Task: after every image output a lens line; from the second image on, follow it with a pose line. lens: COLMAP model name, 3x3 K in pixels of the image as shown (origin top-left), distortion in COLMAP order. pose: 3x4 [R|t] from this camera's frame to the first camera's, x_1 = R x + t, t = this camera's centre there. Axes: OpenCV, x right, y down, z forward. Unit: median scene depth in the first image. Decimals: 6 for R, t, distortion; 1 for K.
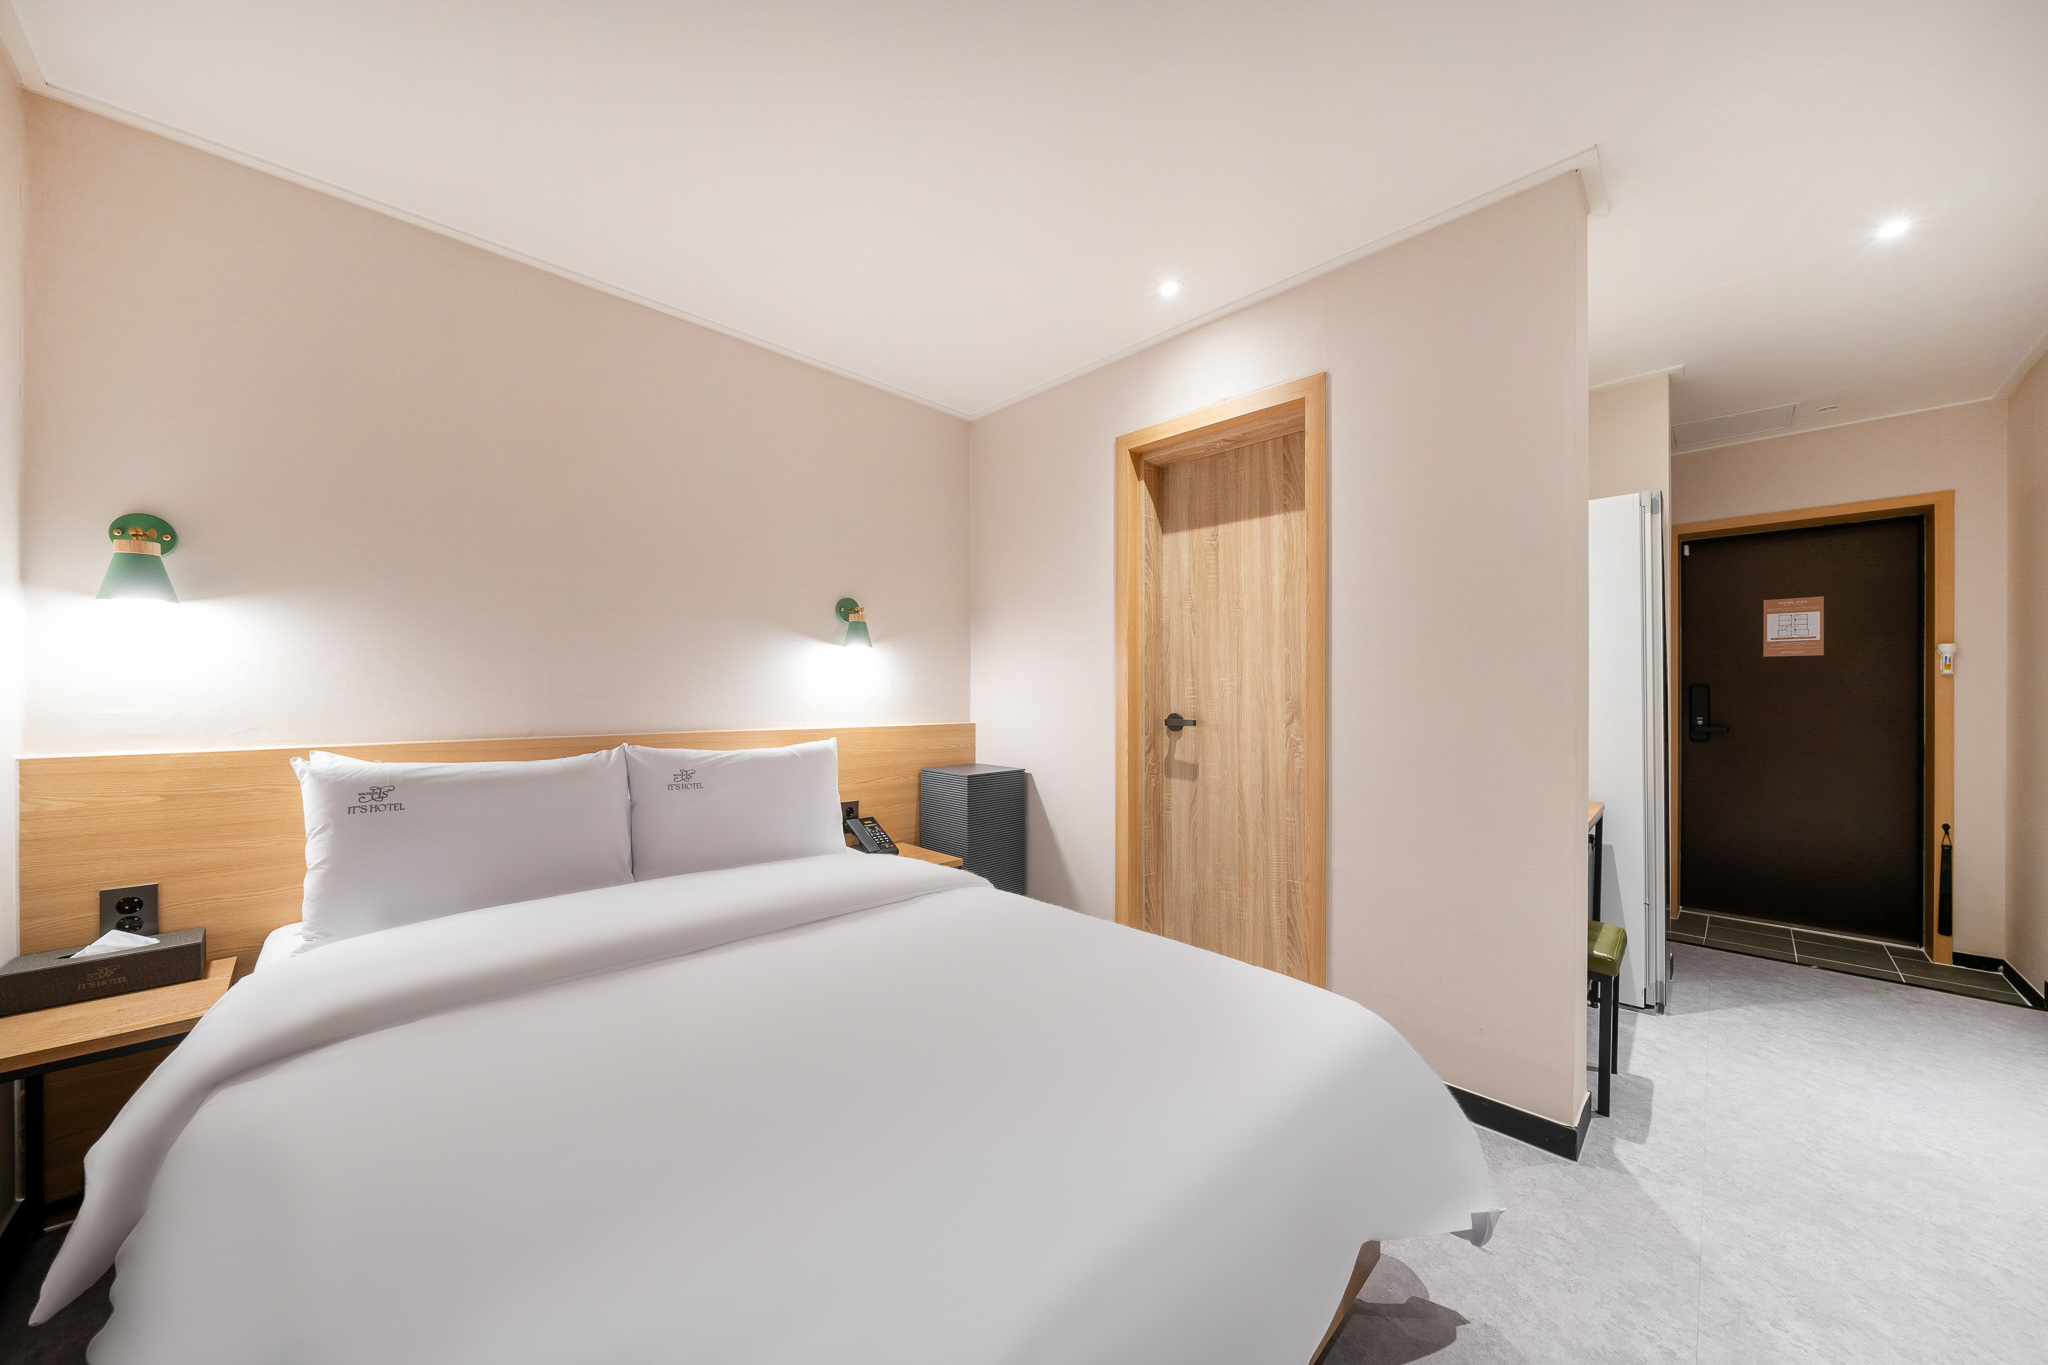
lens RADIAL K [[687.4, 0, 1014.6], [0, 687.4, 677.9], [0, 0, 1]] dist [0.000060, 0.000044]
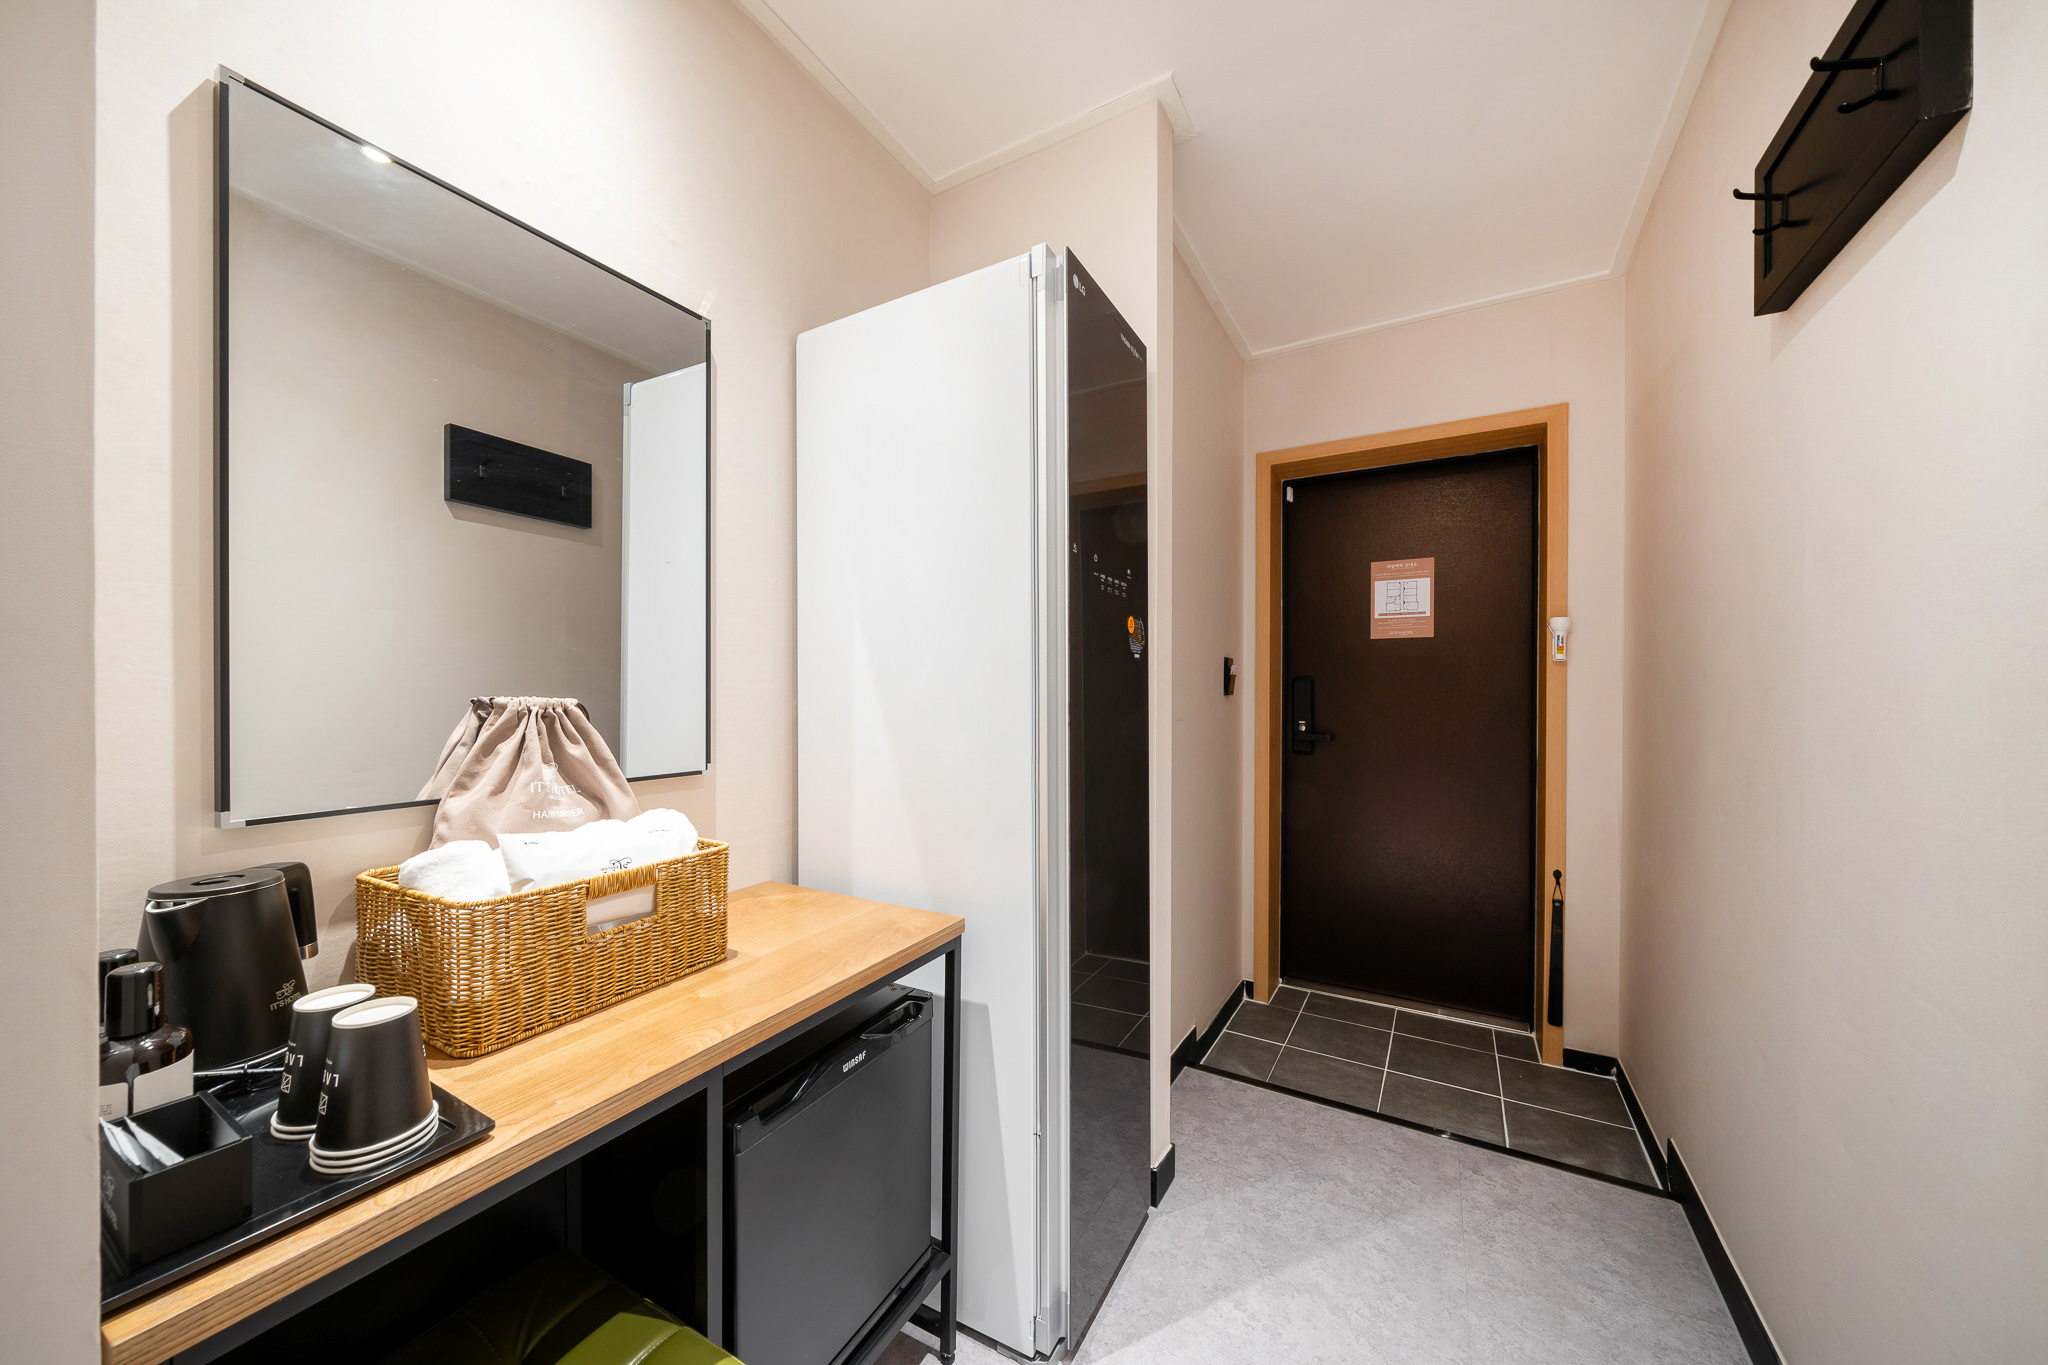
lens RADIAL K [[741.8, 0, 953.7], [0, 741.8, 678.2], [0, 0, 1]] dist [-0.003858, -0.000215]
pose [[0.972023, 0.005417, 0.234824, 0.560734], [-0.005300, 0.999985, -0.001131, 0.017211], [-0.234827, -0.000145, 0.972037, 0.398418]]
